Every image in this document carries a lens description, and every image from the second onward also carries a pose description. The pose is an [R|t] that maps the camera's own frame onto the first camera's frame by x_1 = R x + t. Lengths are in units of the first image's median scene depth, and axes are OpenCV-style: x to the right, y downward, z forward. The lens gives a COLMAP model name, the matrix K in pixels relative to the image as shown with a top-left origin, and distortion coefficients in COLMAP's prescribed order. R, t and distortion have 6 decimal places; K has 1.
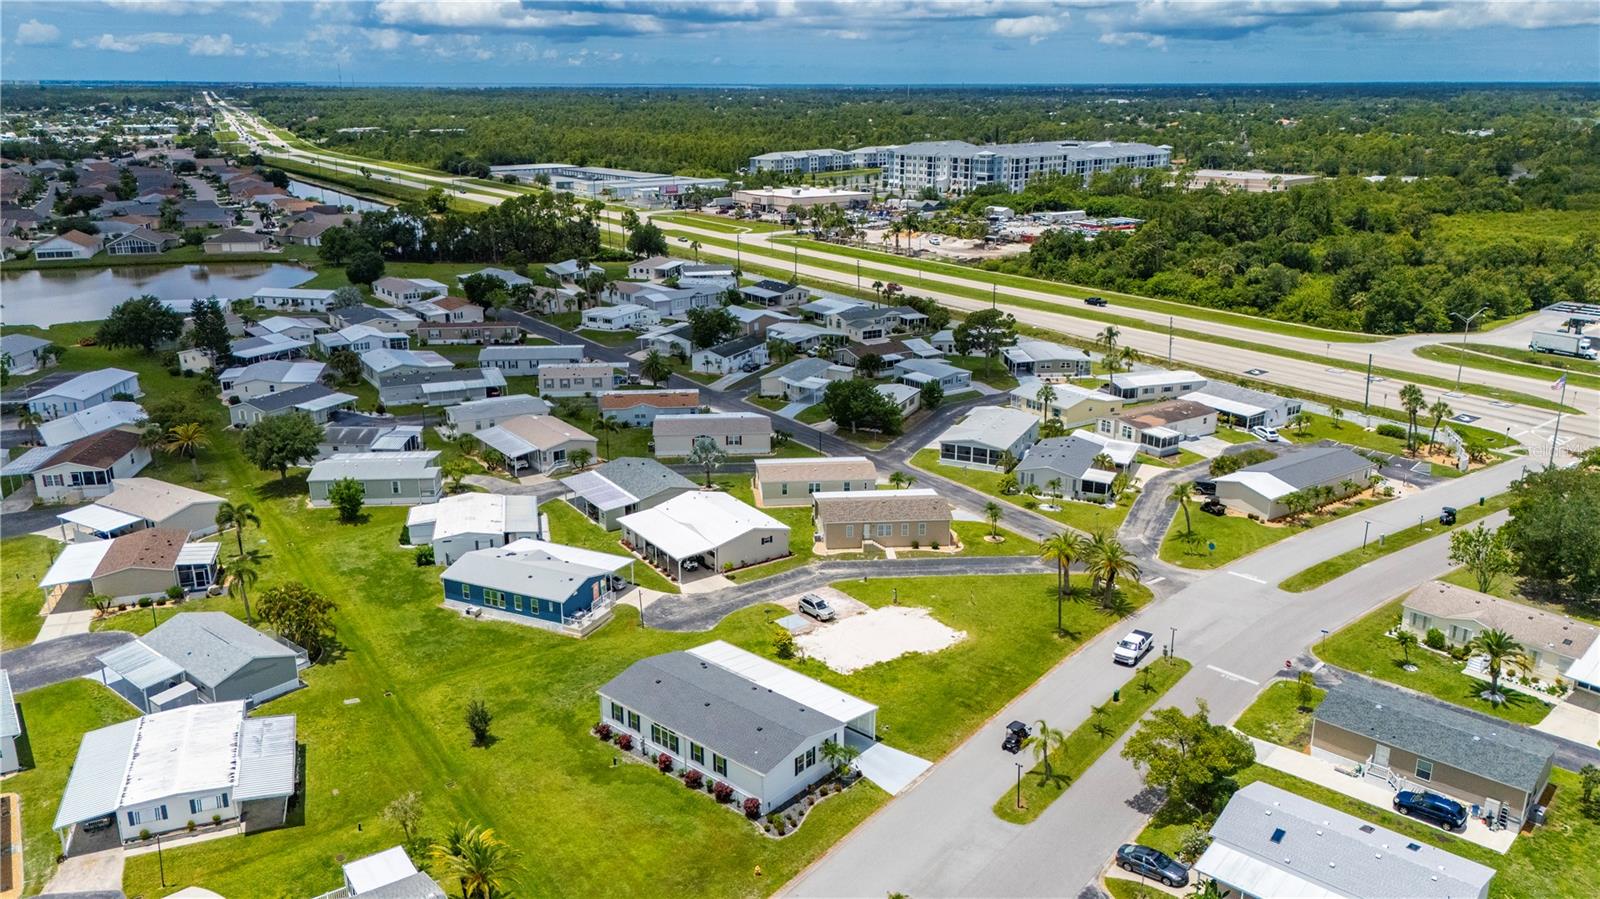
lens RADIAL K [[1186.2, 0, 800.0], [0, 1186.2, 449.5], [0, 0, 1]] dist [0.081642, -0.080130]
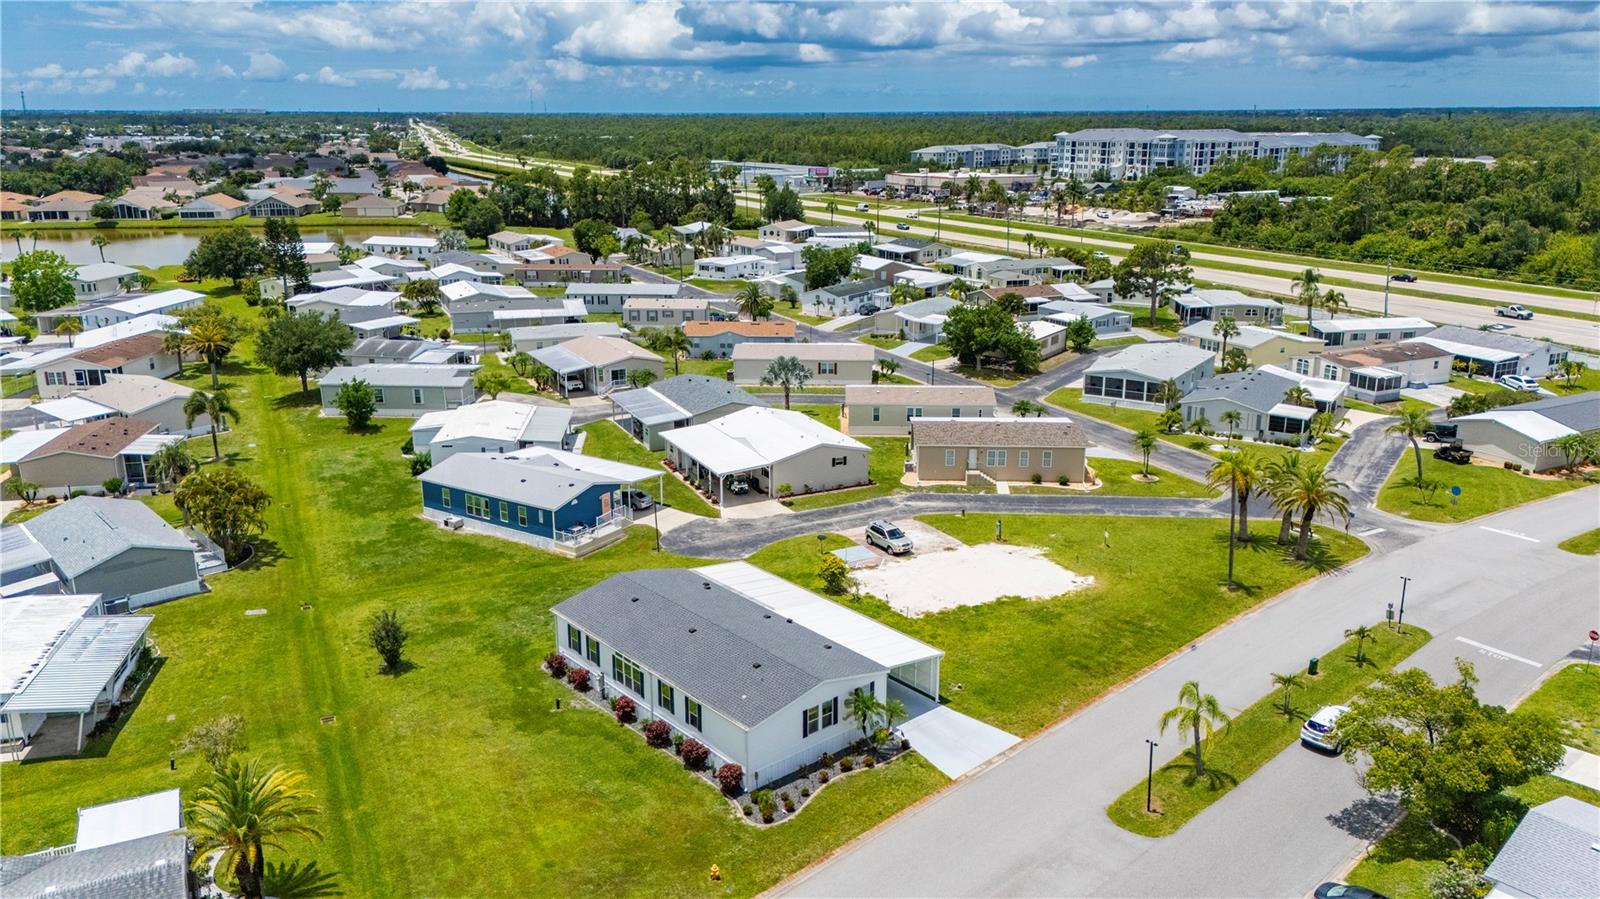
lens RADIAL K [[1186.2, 0, 800.0], [0, 1186.2, 449.5], [0, 0, 1]] dist [0.081642, -0.080130]
pose [[0.989696, 0.035577, -0.138692, 0.054542], [-0.038673, 0.999058, -0.019687, 0.085736], [0.137861, 0.024848, 0.990140, 0.230014]]
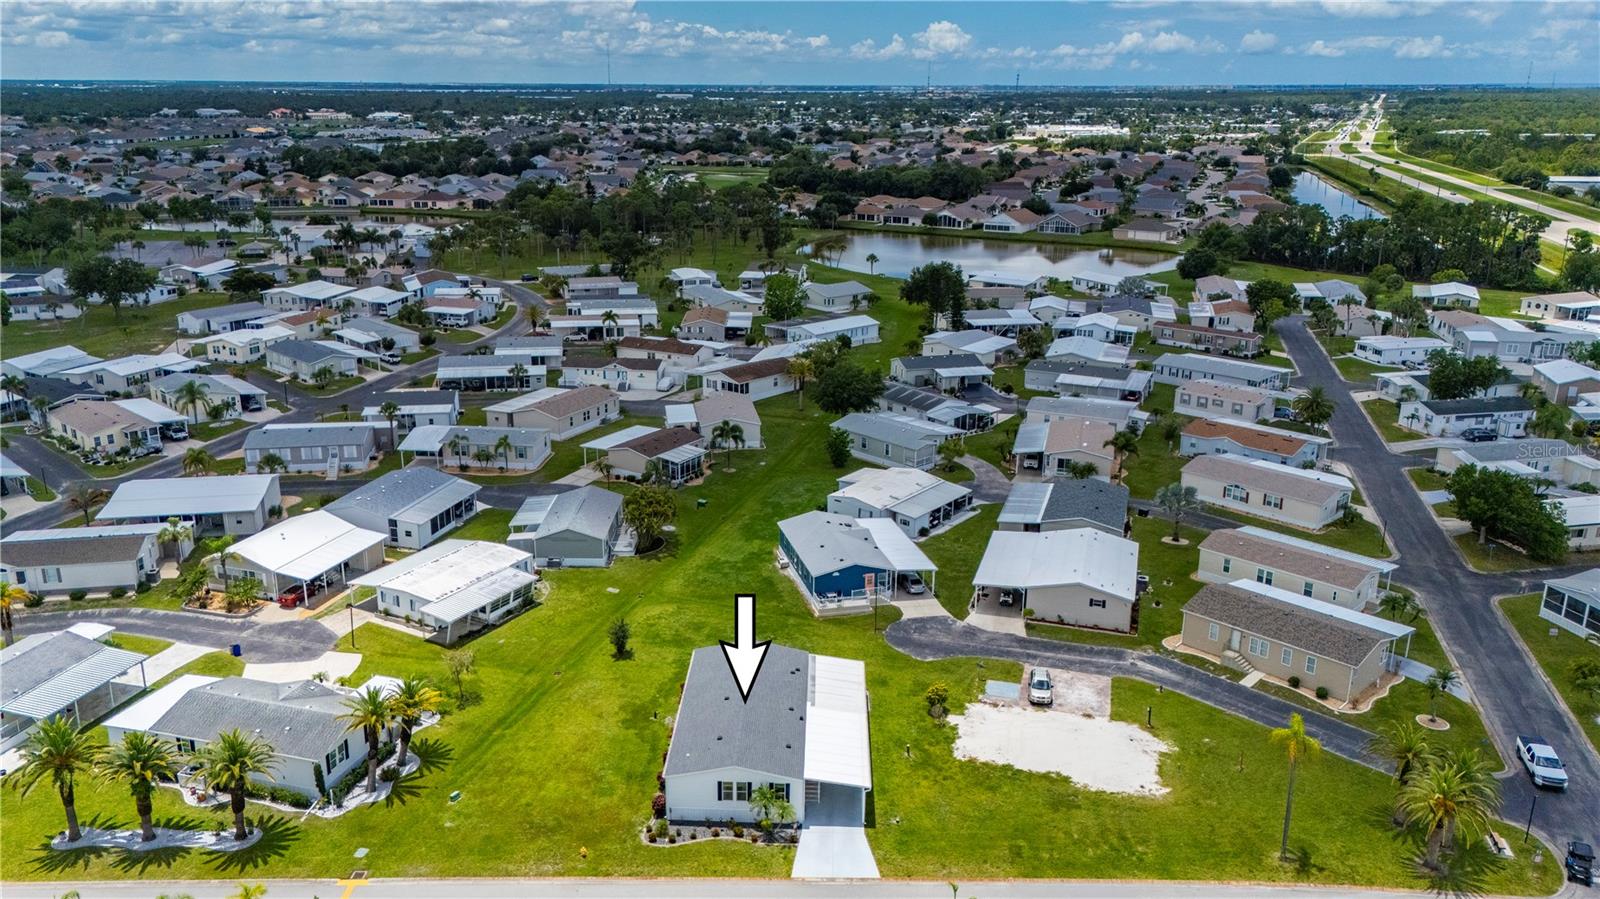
lens RADIAL K [[1195.3, 0, 765.0], [0, 1195.3, 451.6], [0, 0, 1]] dist [0.082982, -0.100655]
pose [[0.616009, 0.231332, -0.753006, 0.438993], [-0.233530, 0.966566, 0.105897, -0.060184], [0.752327, 0.110616, 0.649436, 0.272550]]
